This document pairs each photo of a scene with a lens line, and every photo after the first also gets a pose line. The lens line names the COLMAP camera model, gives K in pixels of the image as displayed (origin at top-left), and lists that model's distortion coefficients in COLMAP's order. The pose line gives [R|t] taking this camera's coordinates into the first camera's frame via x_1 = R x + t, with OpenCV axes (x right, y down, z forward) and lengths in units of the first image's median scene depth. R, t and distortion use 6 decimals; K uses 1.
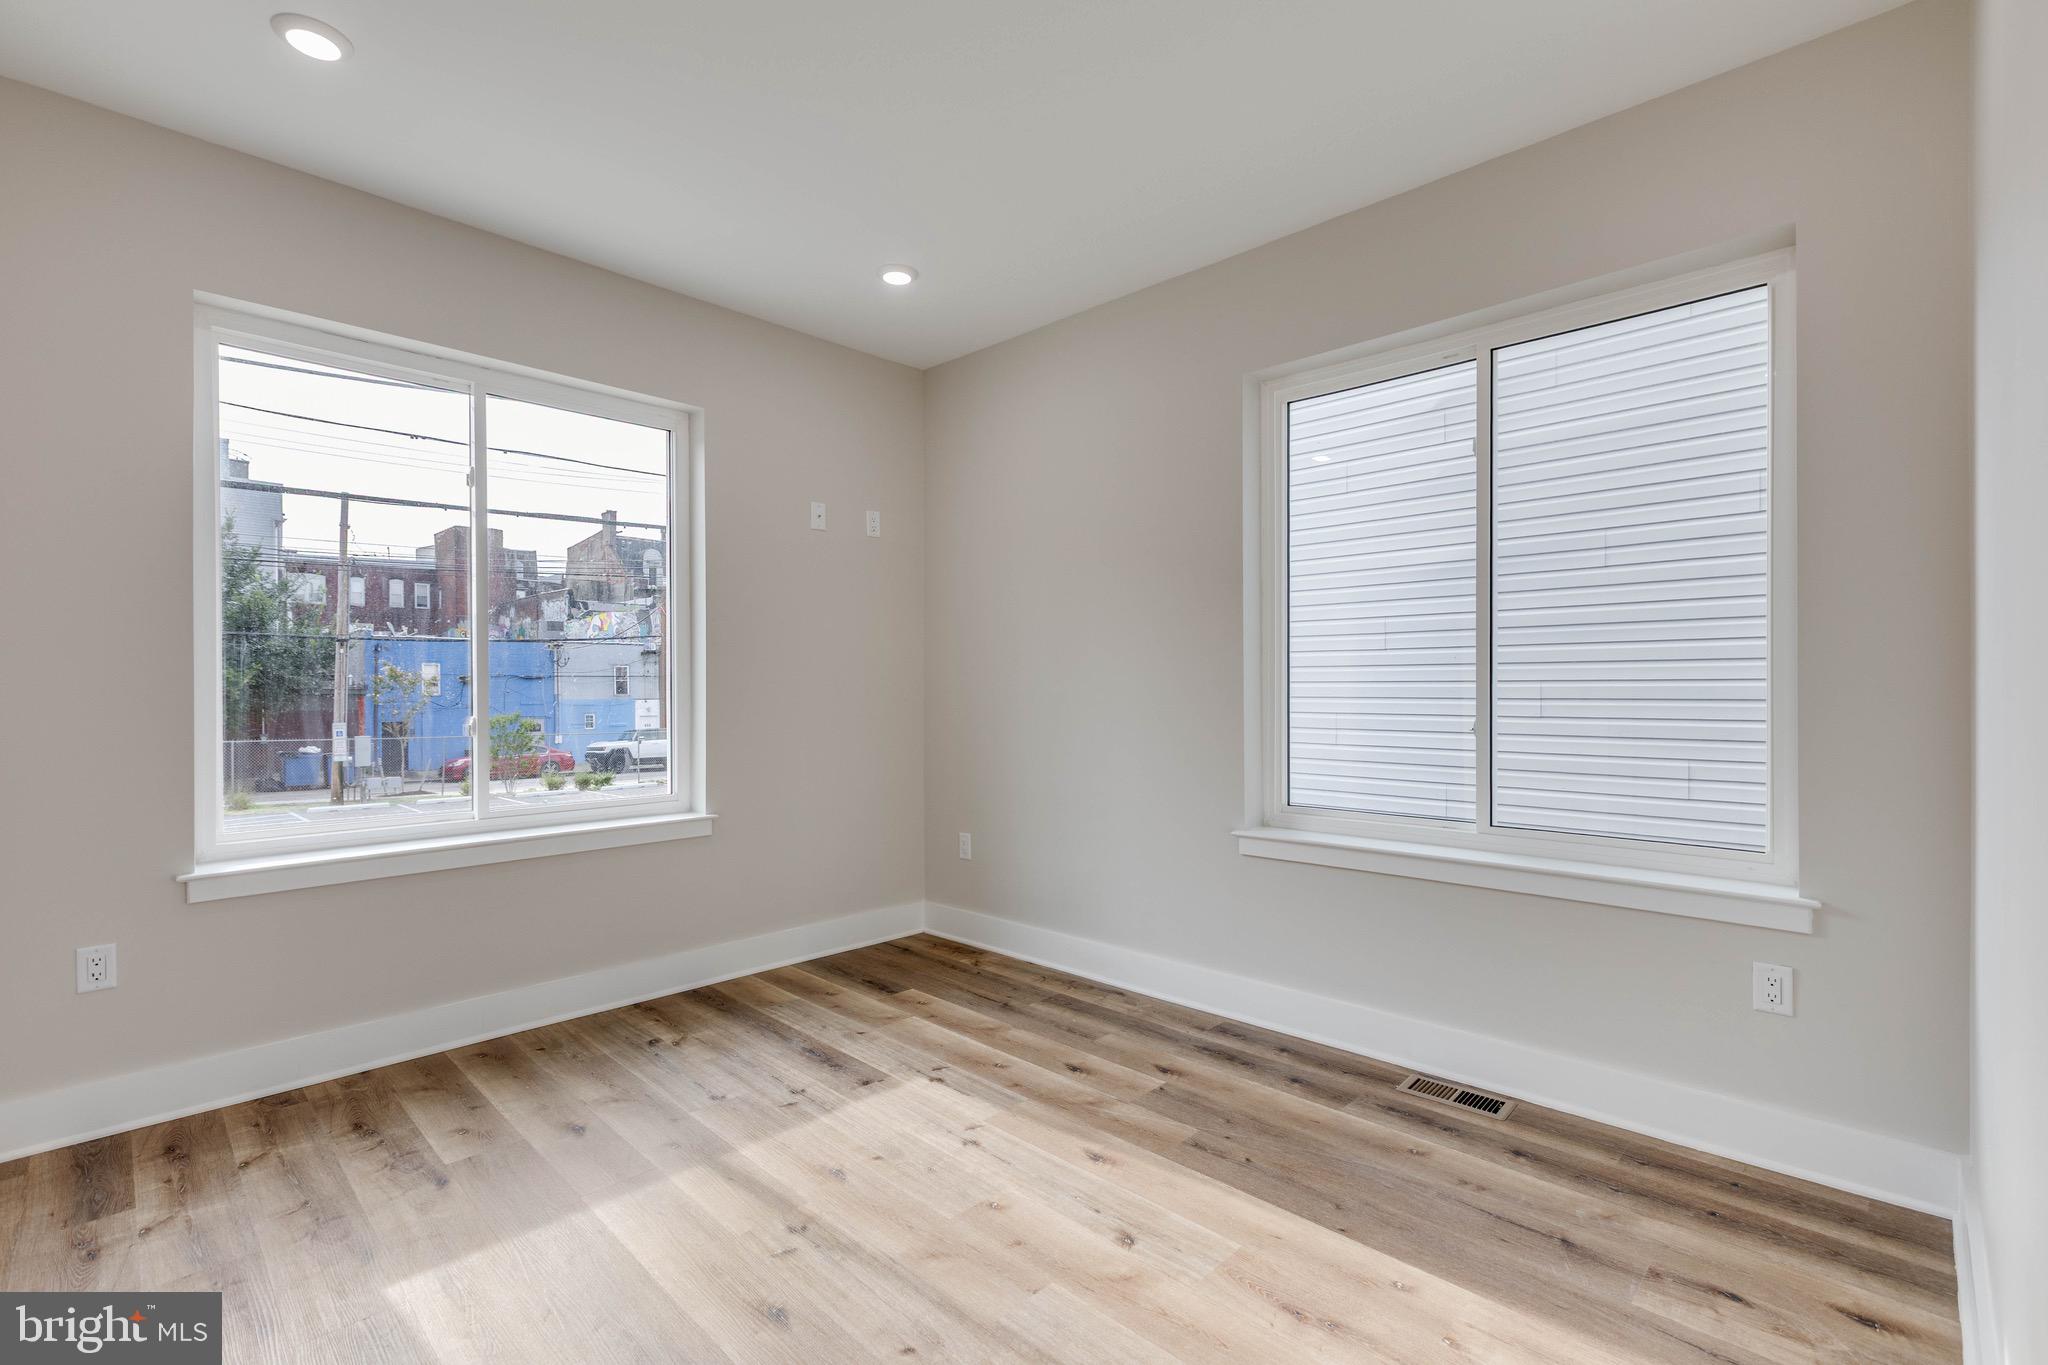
lens RADIAL K [[914.5, 0, 1029.4], [0, 914.5, 688.9], [0, 0, 1]] dist [-0.000593, -0.000348]
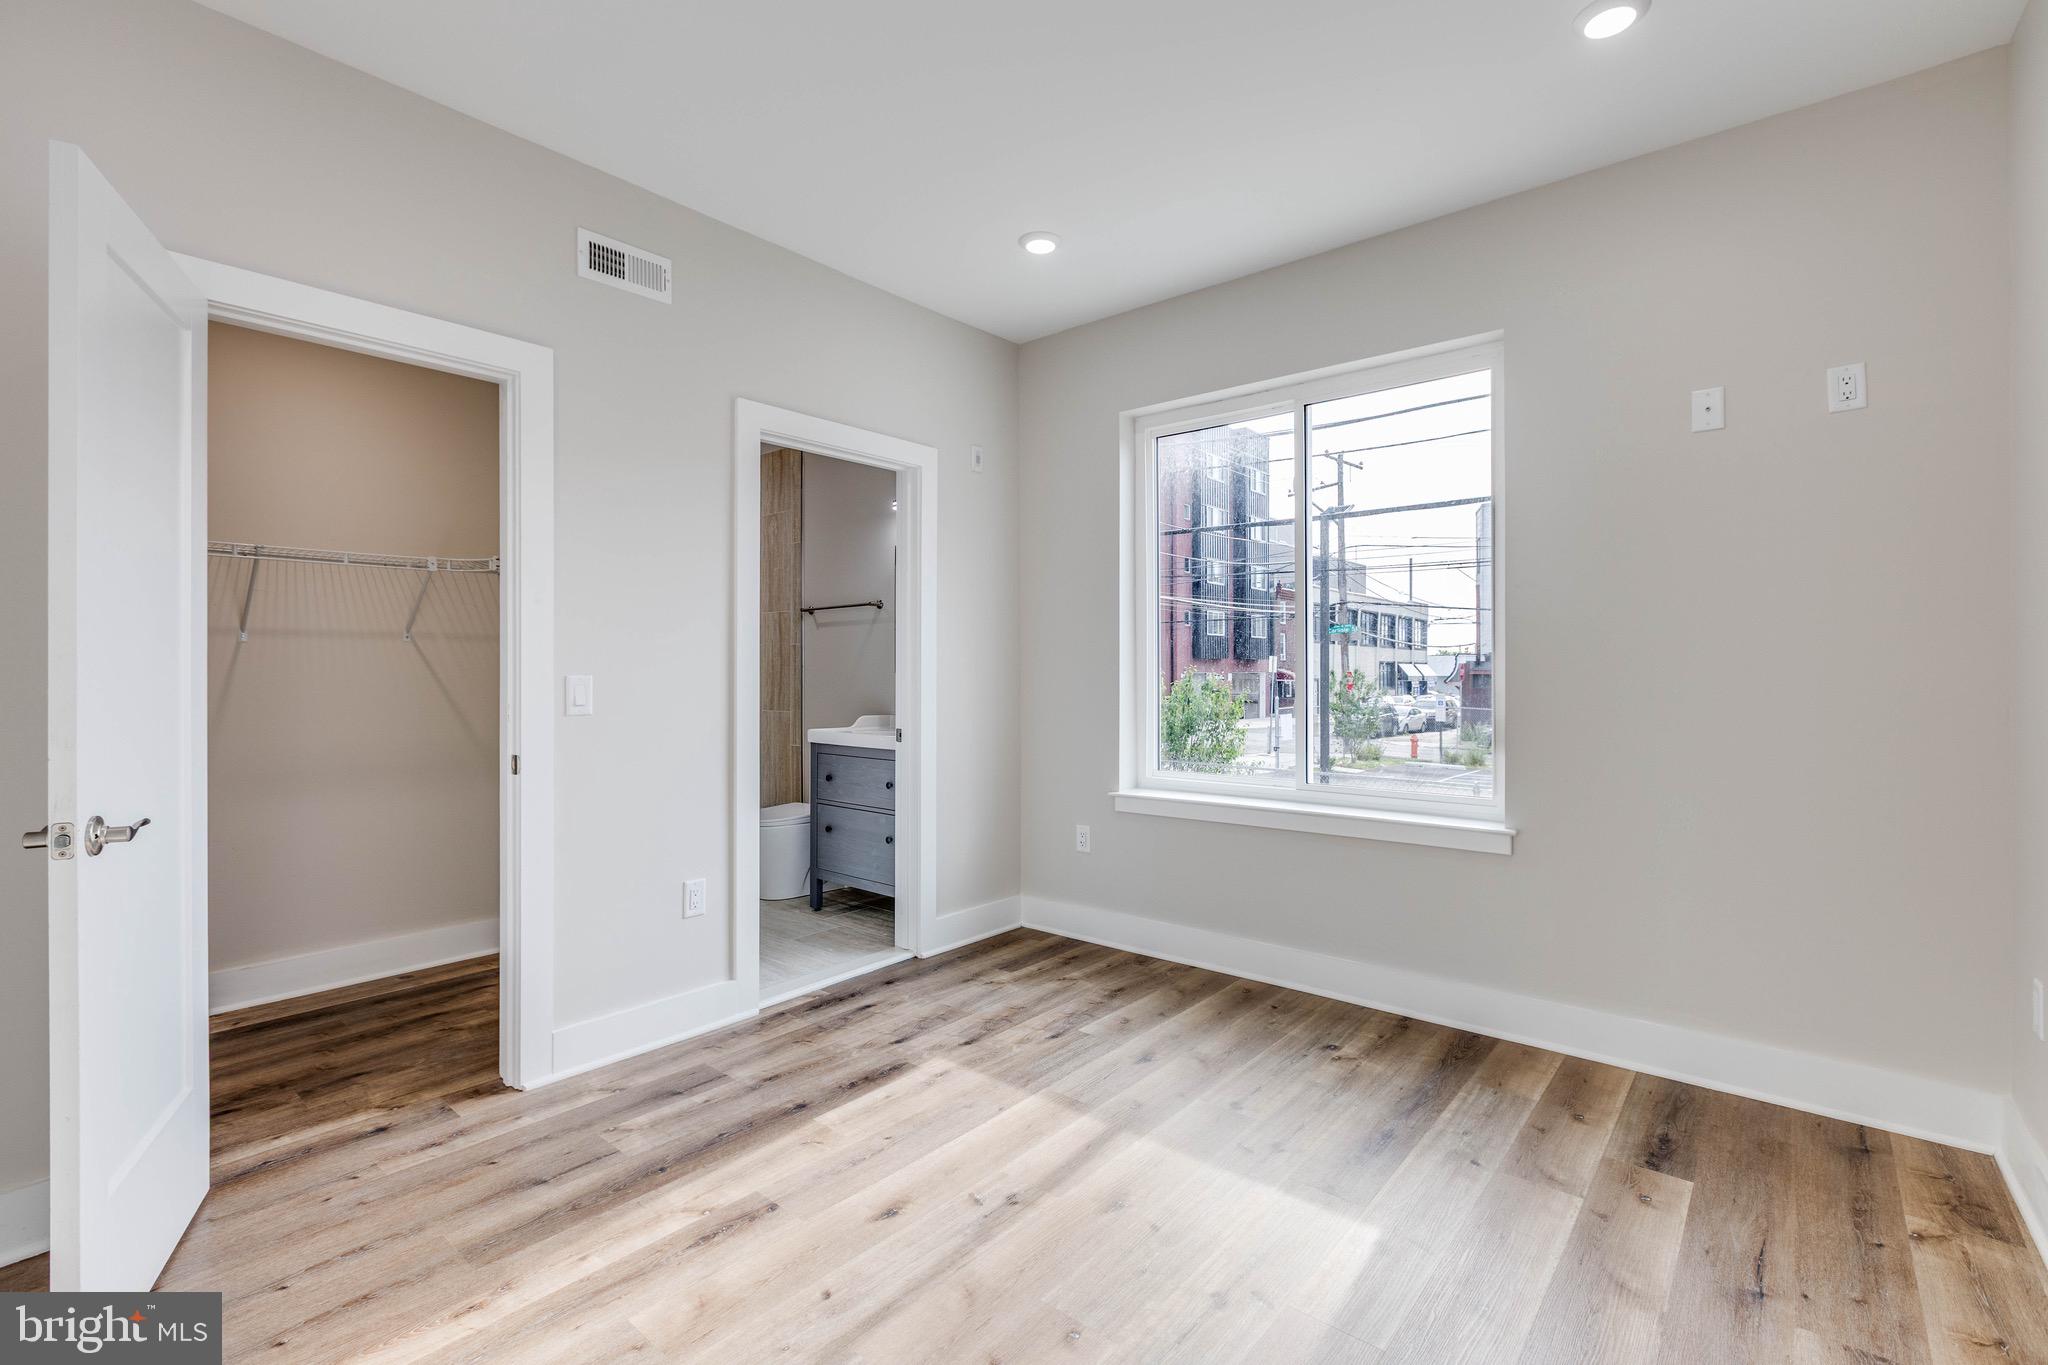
lens RADIAL K [[907.4, 0, 1023.8], [0, 907.4, 672.1], [0, 0, 1]] dist [0.002199, -0.000746]
pose [[0.066284, 0.003061, -0.997796, 0.521564], [-0.001193, 0.999995, 0.002989, -0.004518], [0.997800, 0.000992, 0.066287, 0.642366]]
